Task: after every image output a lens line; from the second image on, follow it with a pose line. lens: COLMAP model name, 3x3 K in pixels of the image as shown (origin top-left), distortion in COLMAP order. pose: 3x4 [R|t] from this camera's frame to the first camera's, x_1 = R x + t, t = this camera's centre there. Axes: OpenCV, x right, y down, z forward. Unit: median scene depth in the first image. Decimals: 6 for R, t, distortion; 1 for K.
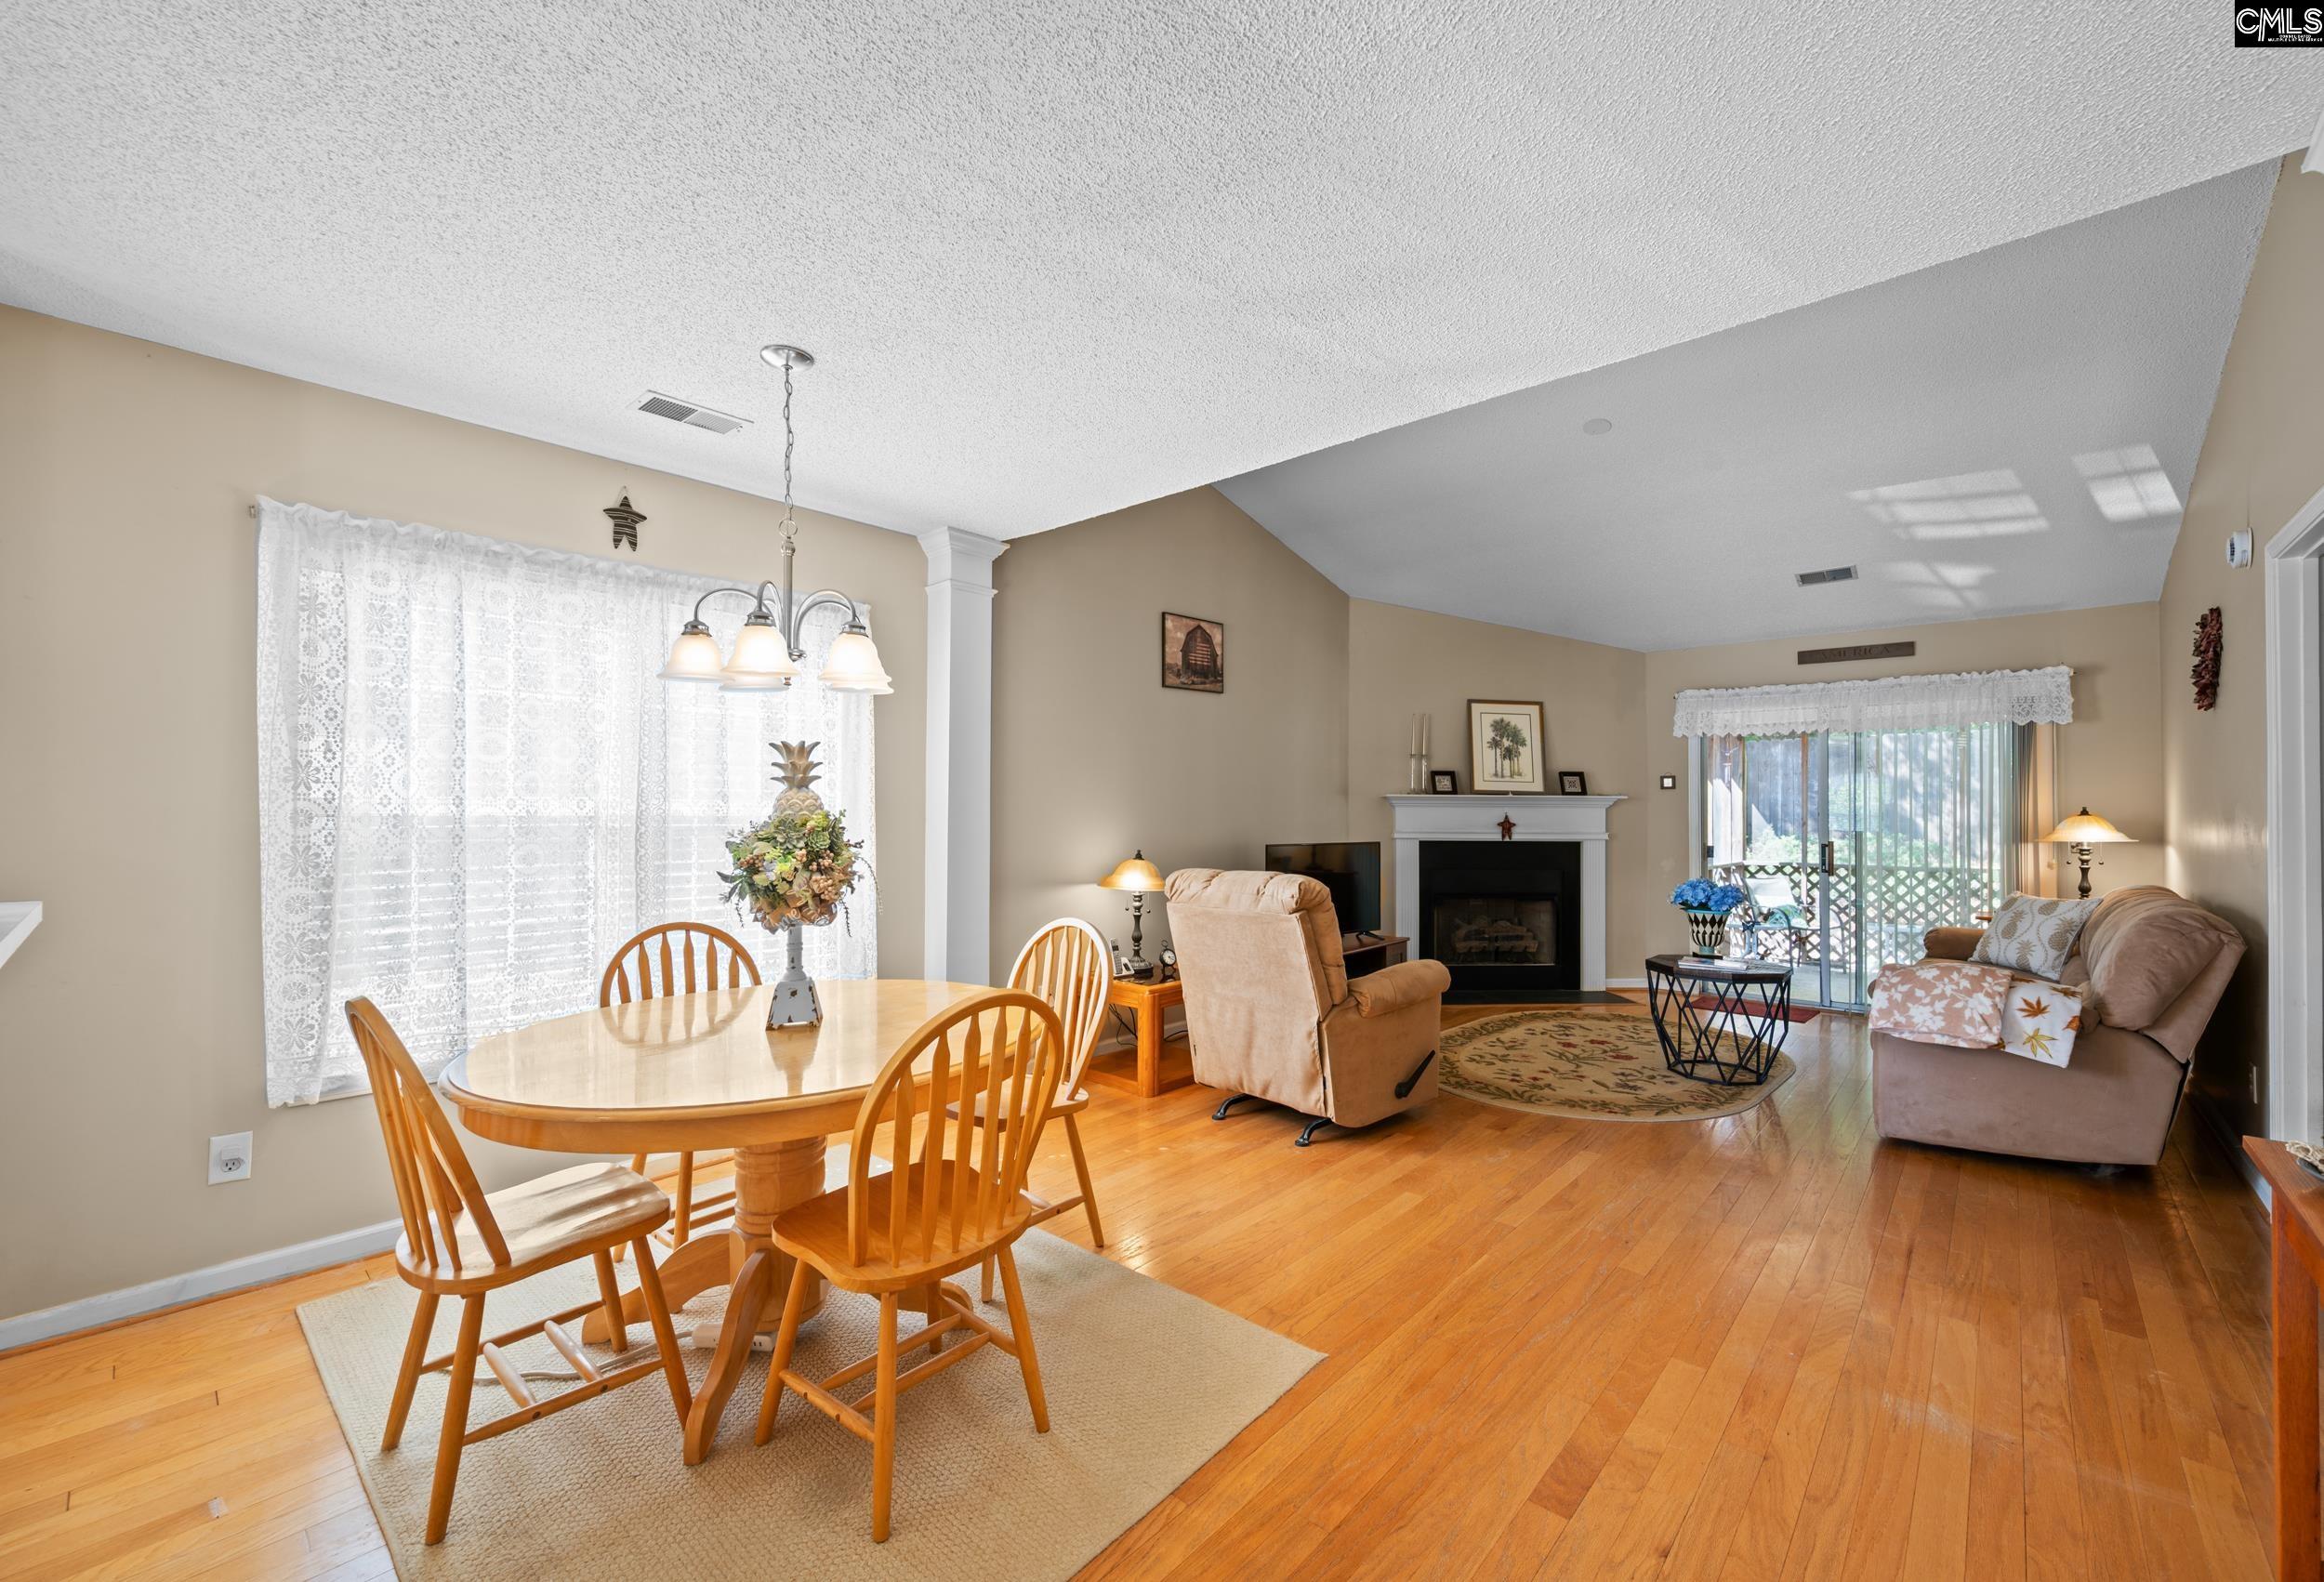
lens RADIAL K [[941.2, 0, 1186.4], [0, 941.2, 804.4], [0, 0, 1]] dist [0.000843, -0.001120]
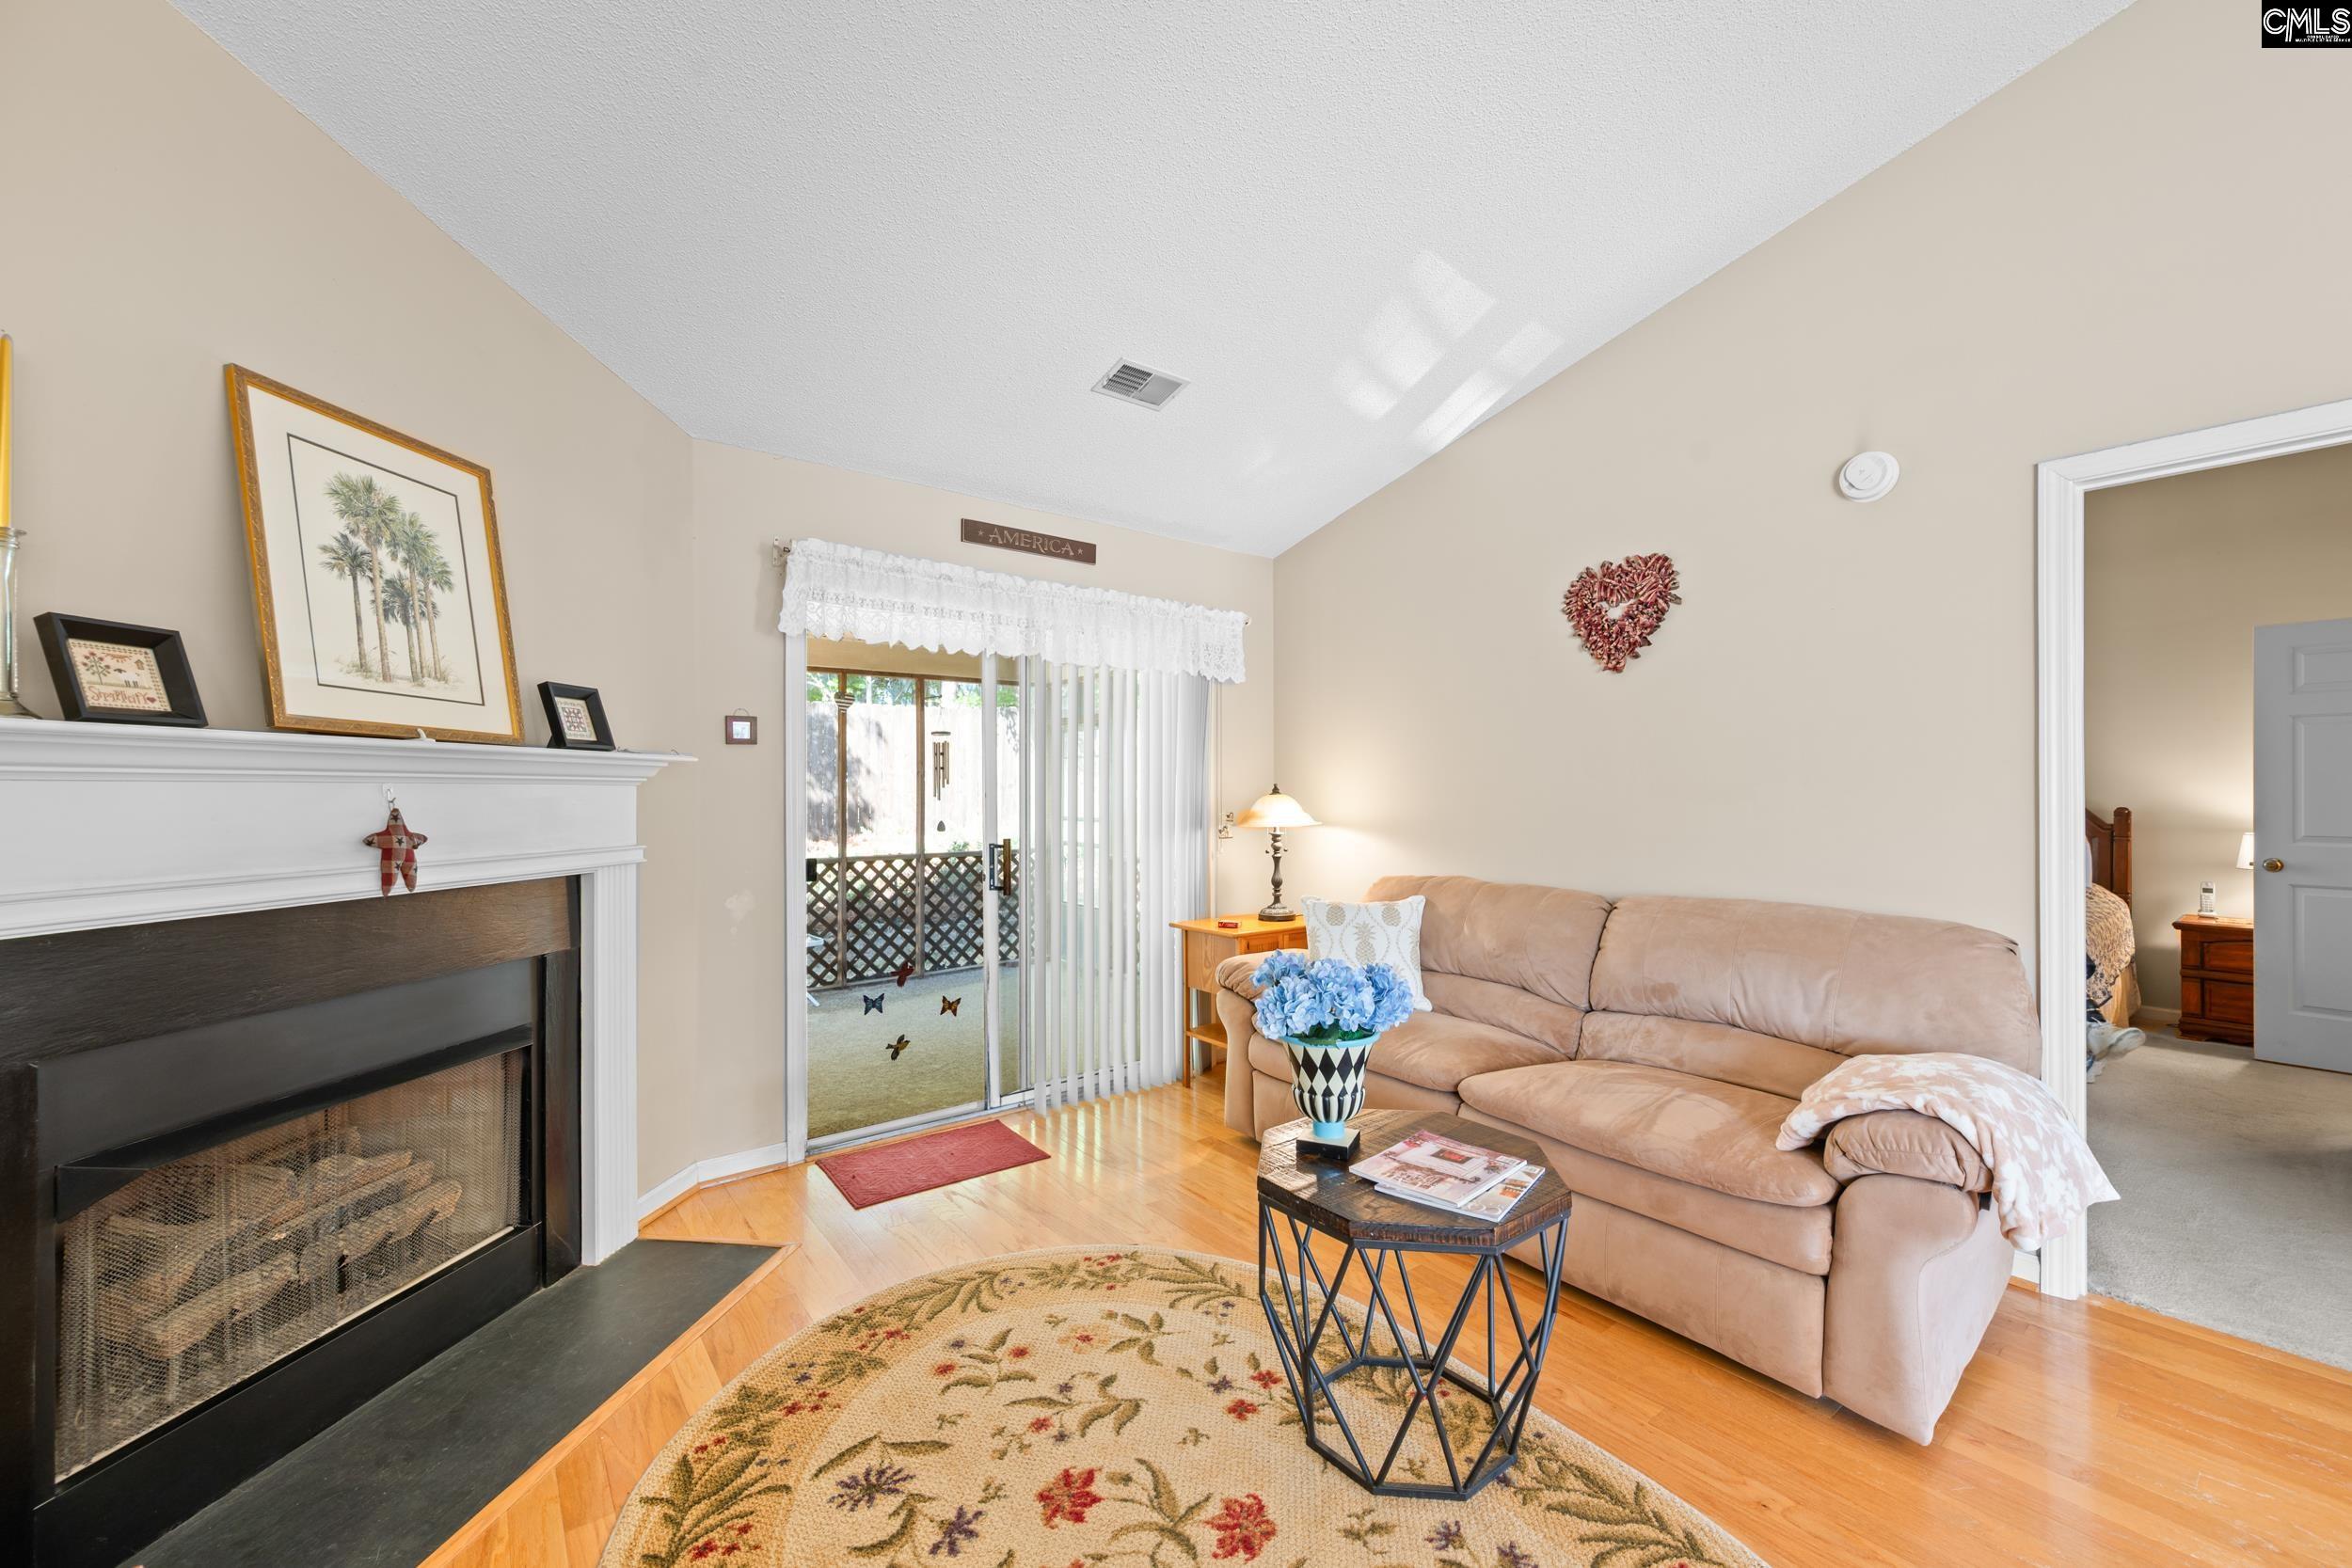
lens RADIAL K [[931.8, 0, 1185.0], [0, 931.8, 784.4], [0, 0, 1]] dist [-0.002012, 0.000897]
pose [[0.181222, -0.000684, 0.983442, 0.122014], [-0.005725, 0.999982, 0.001751, 0.002309], [-0.983426, -0.005948, 0.181215, 0.886937]]
